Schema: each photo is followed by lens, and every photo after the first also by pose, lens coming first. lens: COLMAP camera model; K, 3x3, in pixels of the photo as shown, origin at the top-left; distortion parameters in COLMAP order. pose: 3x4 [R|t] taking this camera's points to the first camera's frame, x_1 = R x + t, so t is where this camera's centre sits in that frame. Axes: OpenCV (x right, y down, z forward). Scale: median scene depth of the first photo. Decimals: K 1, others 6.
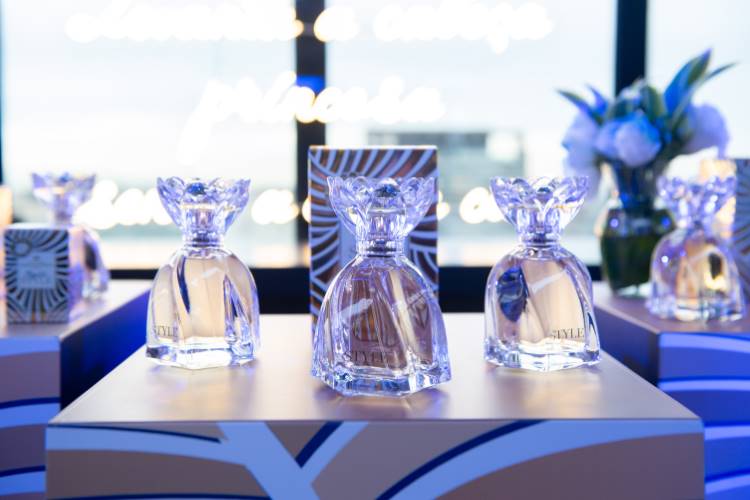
lens RADIAL K [[937.7, 0, 374.7], [0, 937.7, 250.0], [0, 0, 1]] dist [0.074802, 0.000000]
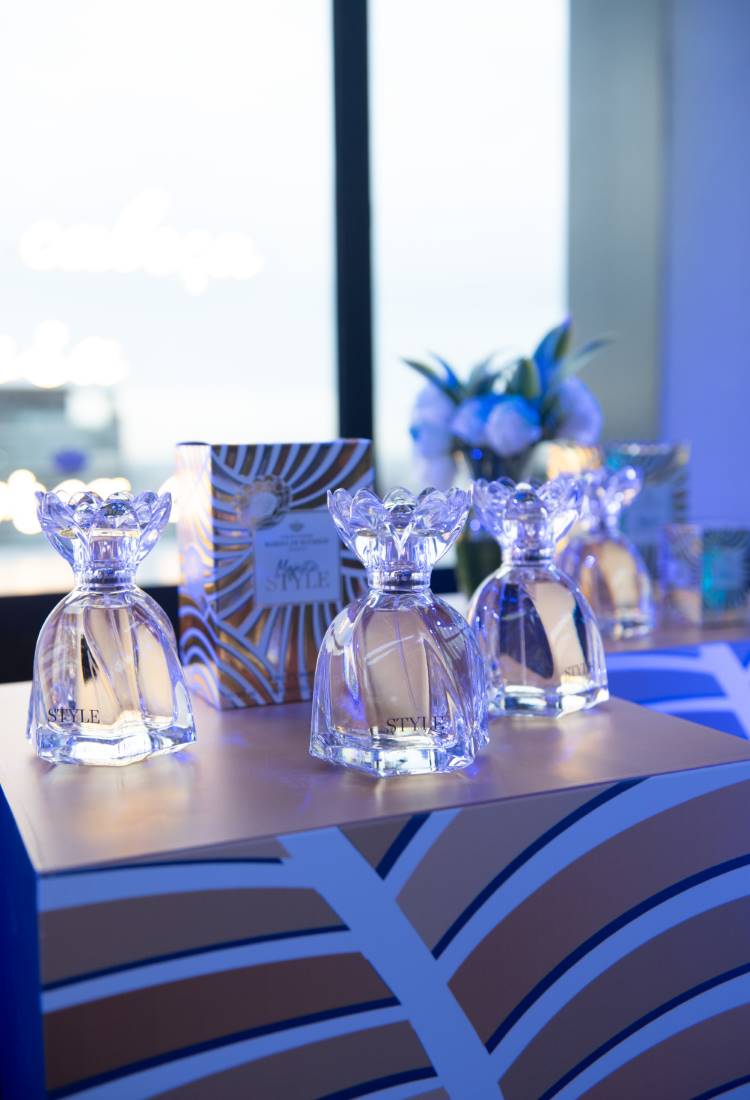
lens RADIAL K [[1274.0, 0, 374.9], [0, 1274.0, 553.1], [0, 0, 1]] dist [-0.002383, 0.000000]
pose [[0.901802, -0.048219, 0.429450, -0.407702], [0.043799, 0.998837, 0.020178, -0.041192], [-0.429923, 0.000613, 0.902865, 0.064919]]
